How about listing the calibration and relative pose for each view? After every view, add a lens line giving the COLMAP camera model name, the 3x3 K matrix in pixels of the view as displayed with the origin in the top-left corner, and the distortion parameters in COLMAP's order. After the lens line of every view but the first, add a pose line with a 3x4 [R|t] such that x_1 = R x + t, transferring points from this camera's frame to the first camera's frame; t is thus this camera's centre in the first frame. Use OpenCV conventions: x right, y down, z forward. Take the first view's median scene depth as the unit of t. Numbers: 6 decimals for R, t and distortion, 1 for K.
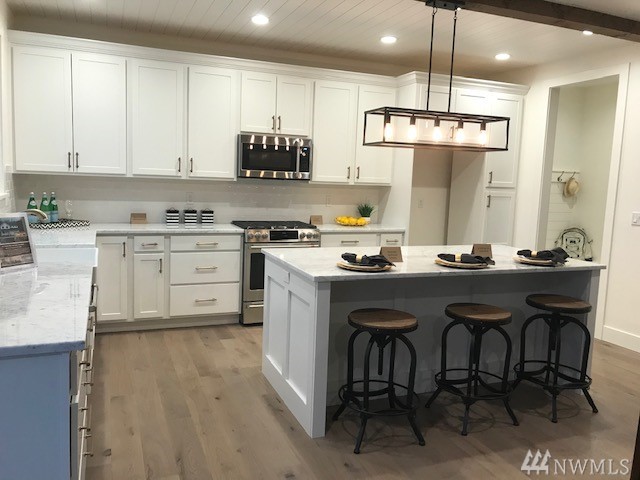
lens RADIAL K [[522.5, 0, 320.0], [0, 522.5, 240.0], [0, 0, 1]] dist [0.027573, -0.002365]
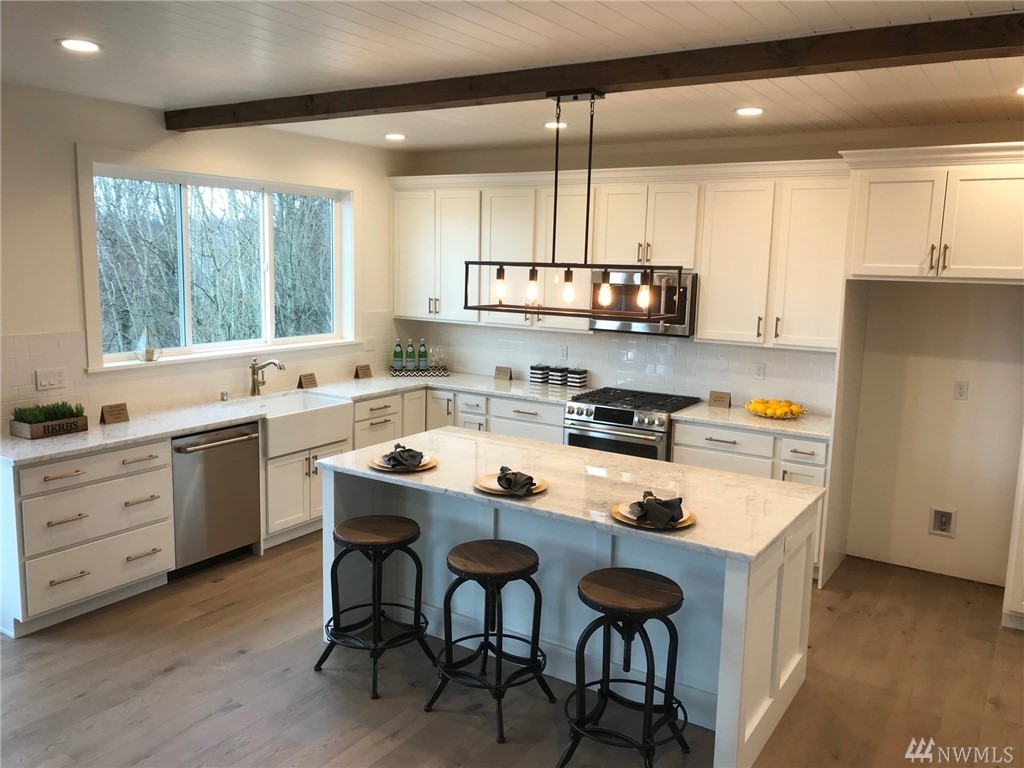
lens RADIAL K [[836.1, 0, 512.0], [0, 836.1, 384.0], [0, 0, 1]] dist [0.027573, -0.002365]
pose [[0.585496, 0.098866, -0.804624, 0.800056], [-0.096464, 0.993980, 0.051940, -0.101985], [0.804916, 0.047207, 0.591508, 0.236902]]
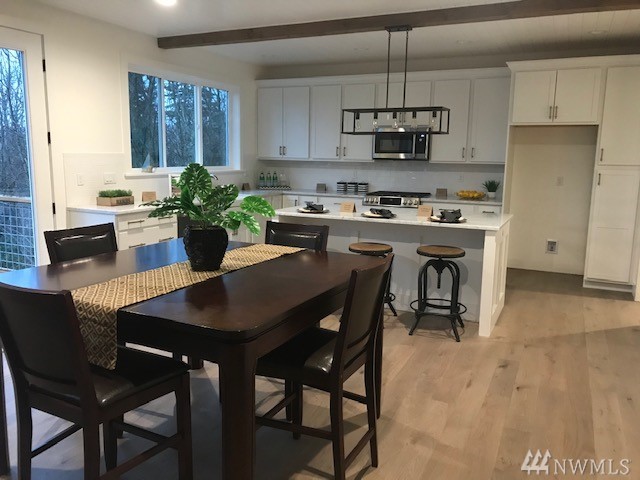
lens RADIAL K [[534.6, 0, 320.6], [0, 534.6, 233.4], [0, 0, 1]] dist [-0.001770, -0.001215]
pose [[0.688283, 0.077644, -0.721276, 0.866722], [-0.074845, 0.996550, 0.035855, 0.041423], [0.721571, 0.029306, 0.691720, -0.095321]]
